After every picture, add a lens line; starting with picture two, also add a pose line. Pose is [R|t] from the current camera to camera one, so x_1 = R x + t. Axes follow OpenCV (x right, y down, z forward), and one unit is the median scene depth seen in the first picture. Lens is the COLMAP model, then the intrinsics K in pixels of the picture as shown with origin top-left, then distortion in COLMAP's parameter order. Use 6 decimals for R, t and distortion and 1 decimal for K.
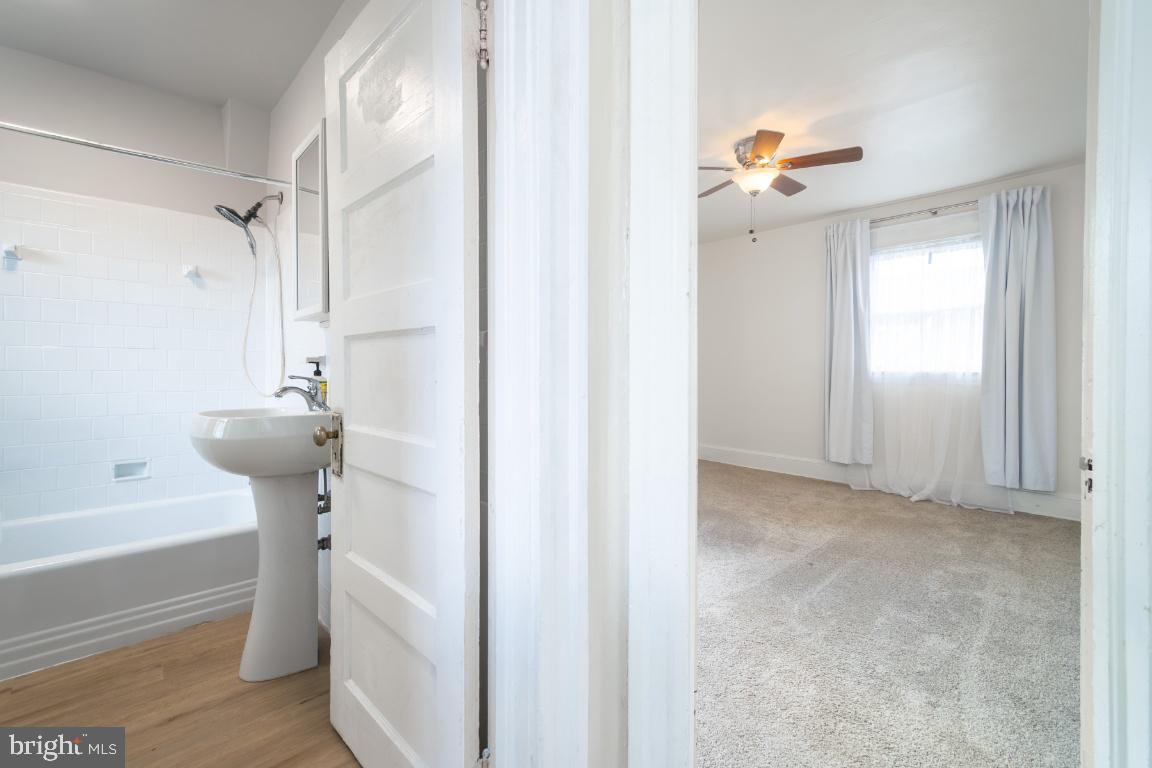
lens RADIAL K [[508.8, 0, 564.6], [0, 508.8, 380.7], [0, 0, 1]] dist [-0.004996, -0.003010]
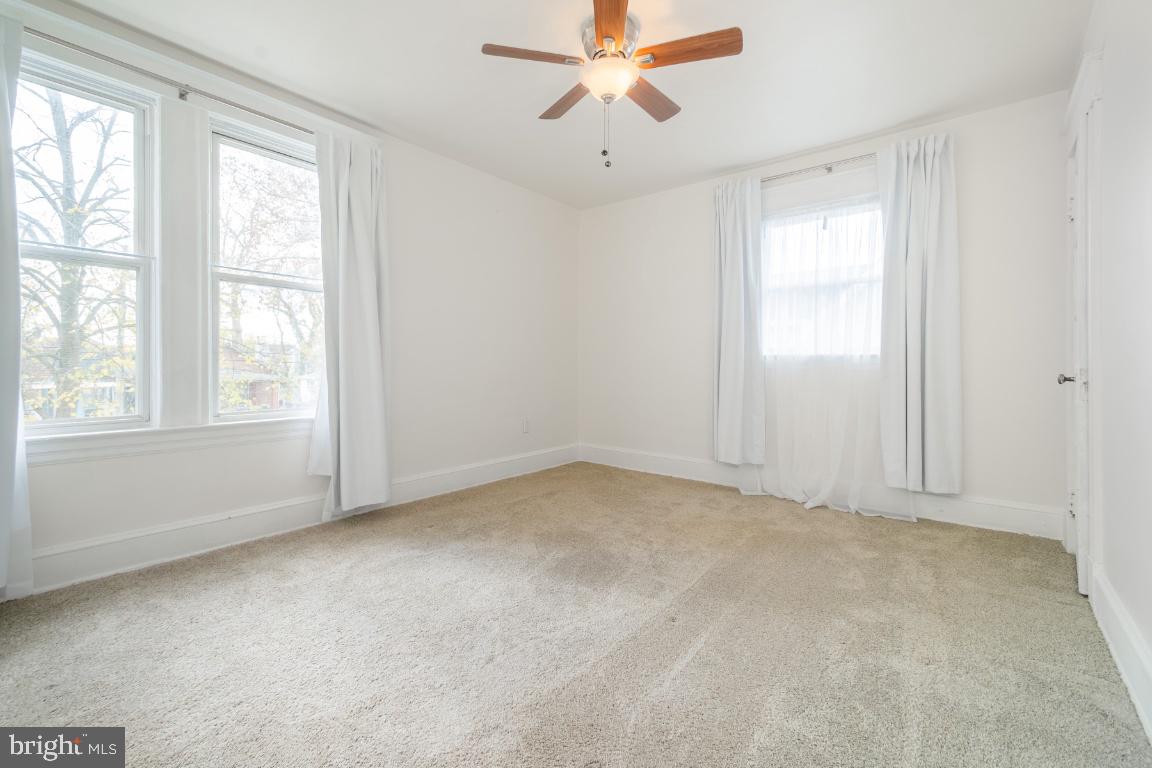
lens RADIAL K [[508.8, 0, 579.1], [0, 508.8, 374.2], [0, 0, 1]] dist [-0.004996, -0.003010]
pose [[0.983932, 0.002615, 0.178526, 0.185760], [-0.001475, 0.999978, -0.006523, 0.024701], [-0.178539, 0.006155, 0.983914, 0.269305]]
